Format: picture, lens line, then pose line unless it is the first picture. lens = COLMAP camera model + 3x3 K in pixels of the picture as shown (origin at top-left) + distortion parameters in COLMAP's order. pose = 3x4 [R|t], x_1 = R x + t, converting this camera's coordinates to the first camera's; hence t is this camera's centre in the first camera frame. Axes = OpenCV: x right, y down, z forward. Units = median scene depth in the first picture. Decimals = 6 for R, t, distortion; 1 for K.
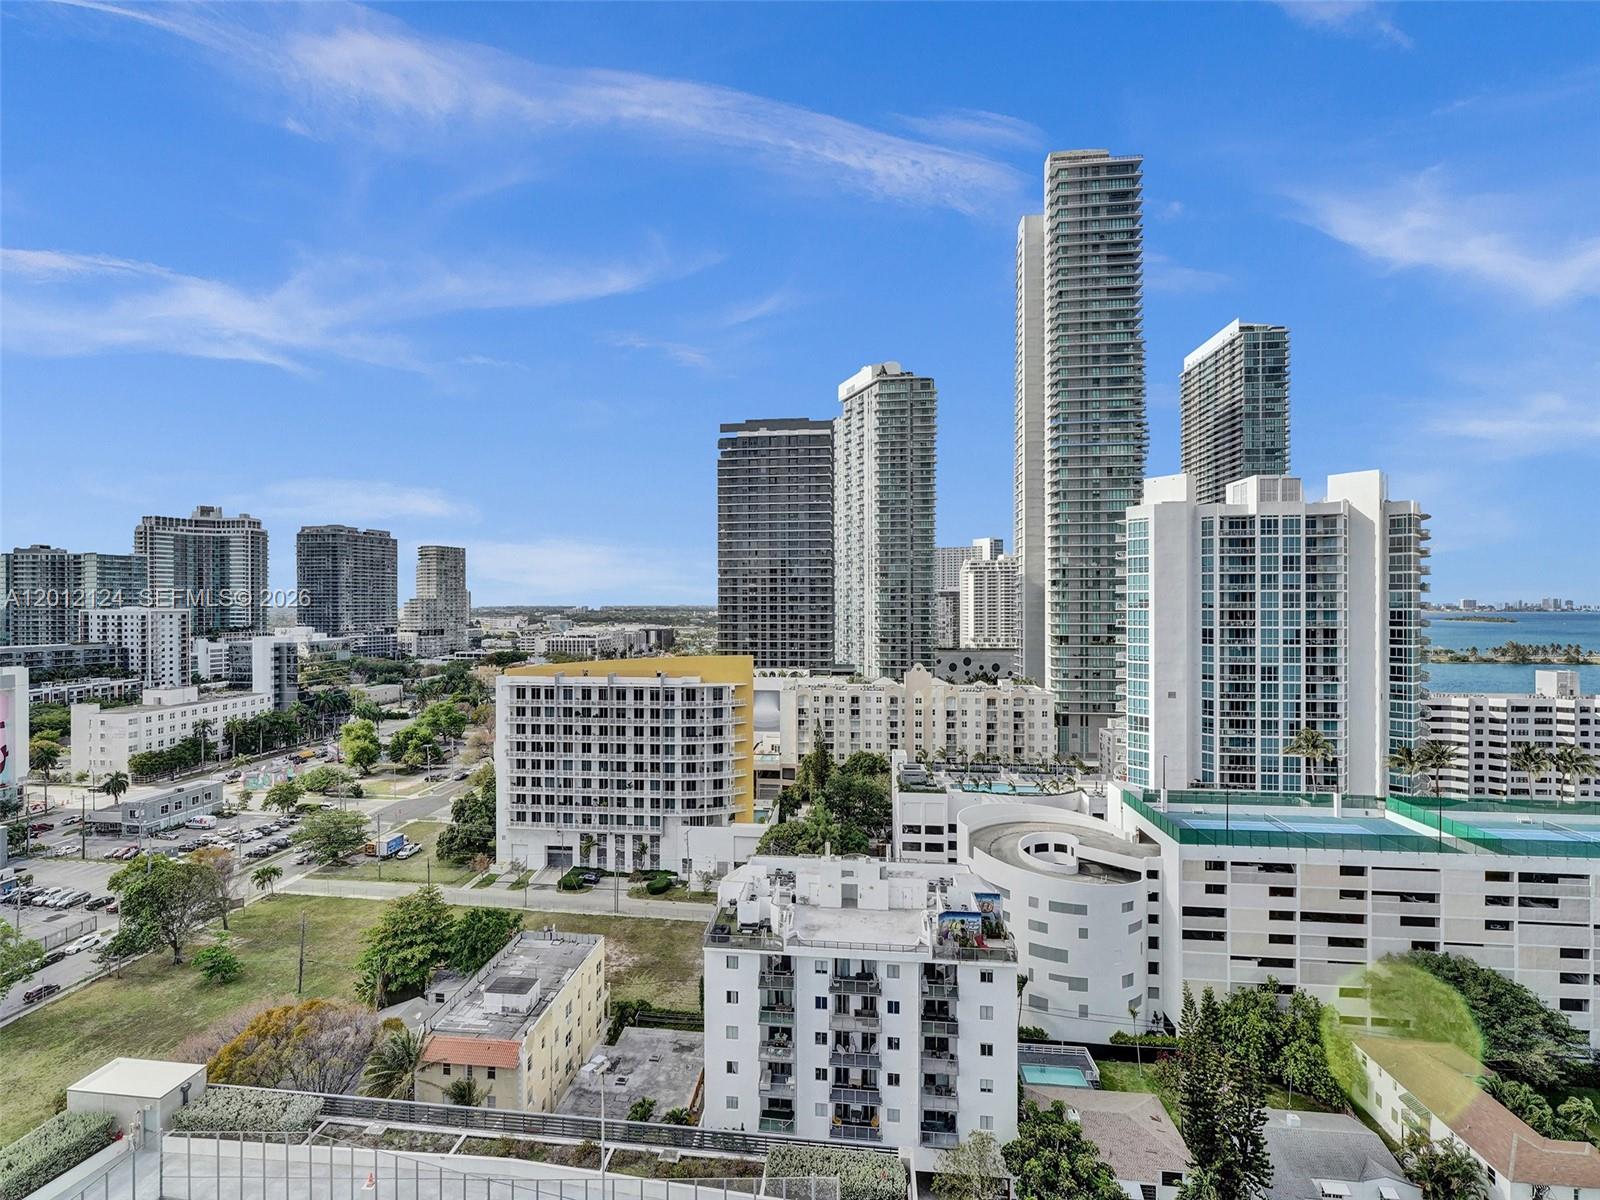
lens RADIAL K [[673.7, 0, 785.3], [0, 673.7, 605.0], [0, 0, 1]] dist [-0.000053, -0.000186]
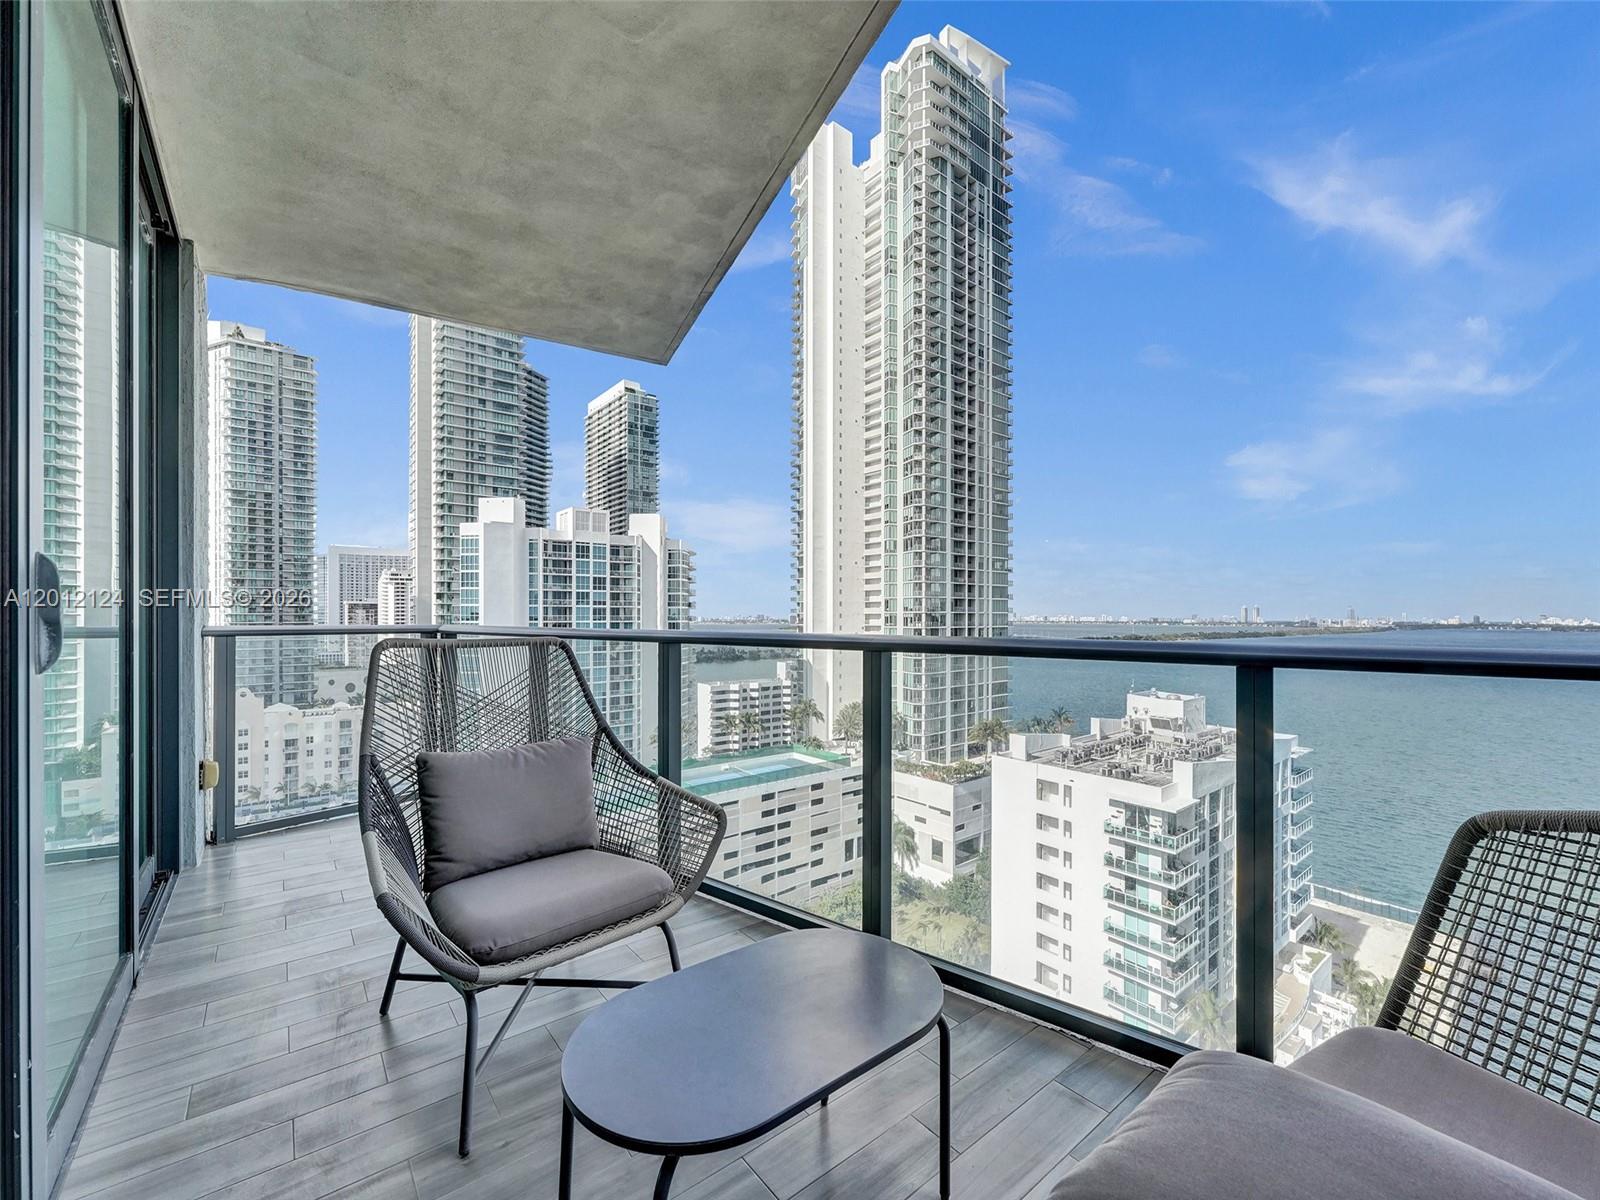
lens RADIAL K [[647.7, 0, 781.9], [0, 647.7, 618.7], [0, 0, 1]] dist [-0.001550, -0.000074]
pose [[0.718543, 0.000644, 0.695483, 0.129956], [-0.000290, 1.000000, -0.000626, 0.001332], [-0.695483, 0.000248, 0.718543, -0.043397]]
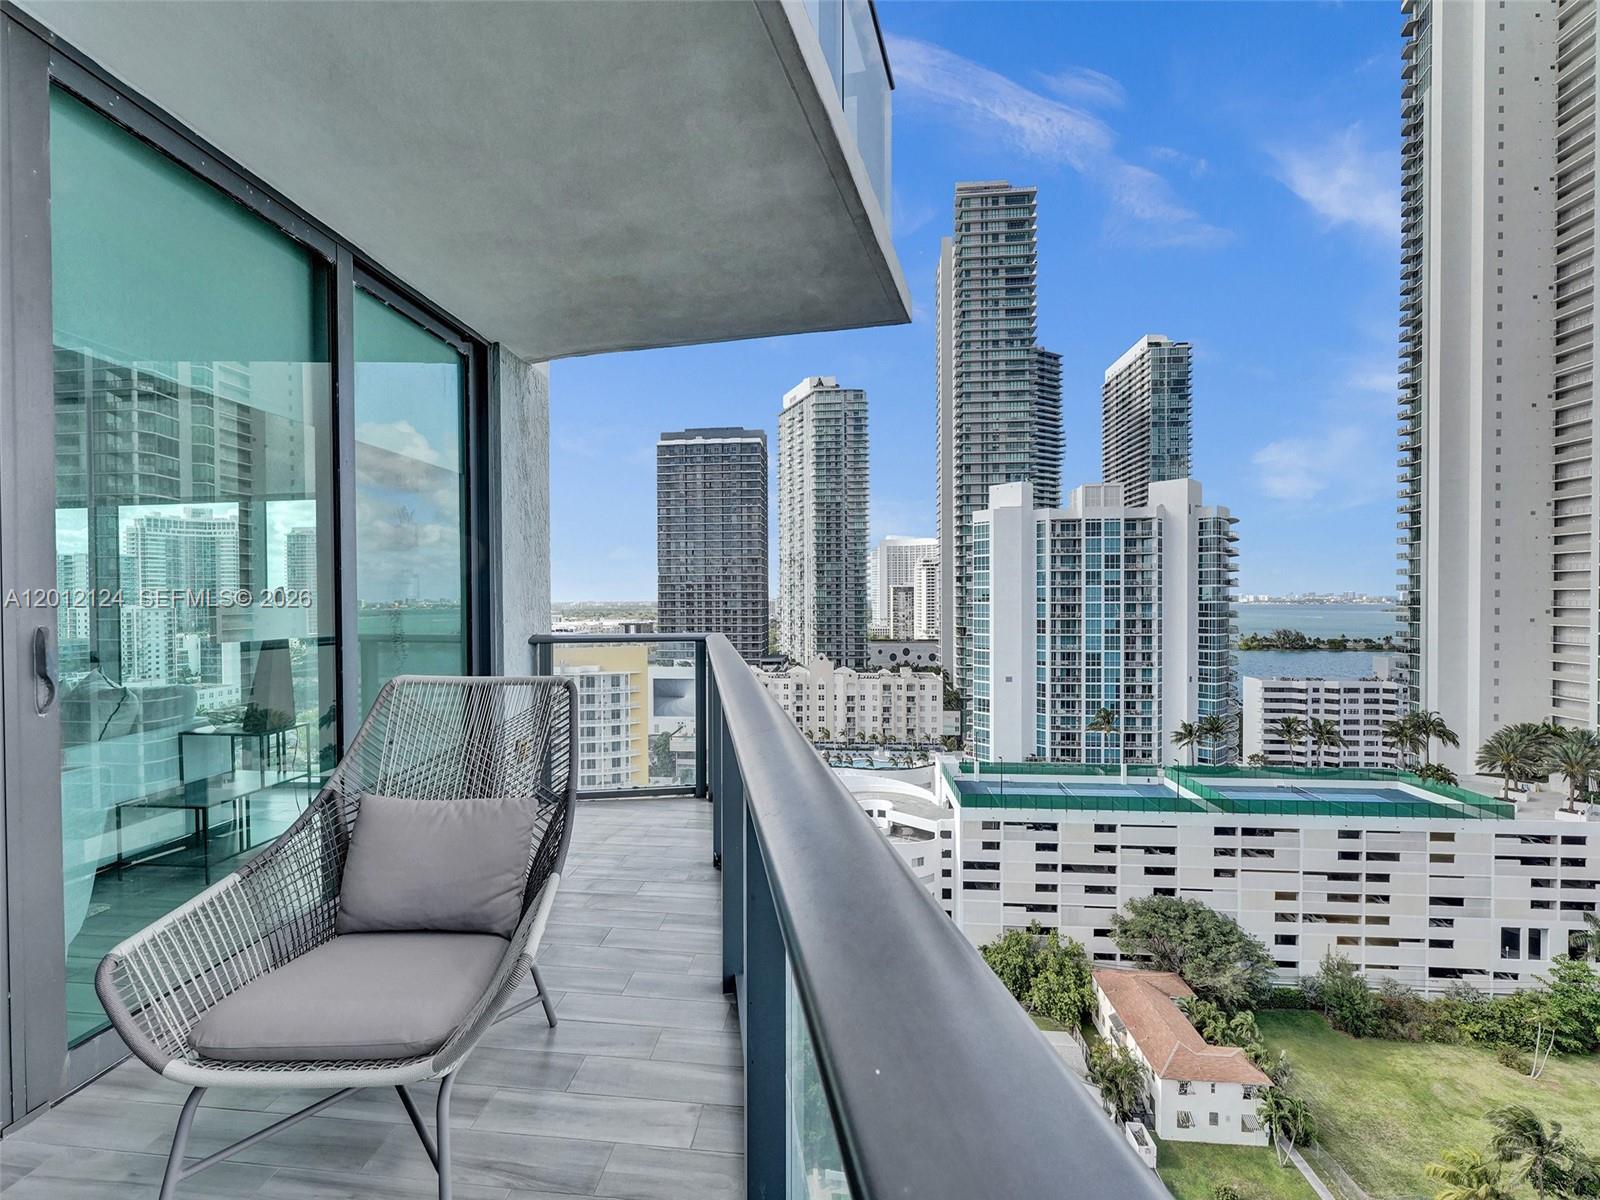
lens RADIAL K [[639.6, 0, 791.0], [0, 639.6, 606.9], [0, 0, 1]] dist [-0.001643, 0.000539]
pose [[0.999836, -0.004259, 0.017624, 0.141490], [0.004072, 0.999935, 0.010658, 0.000134], [-0.017668, -0.010585, 0.999788, -0.042426]]
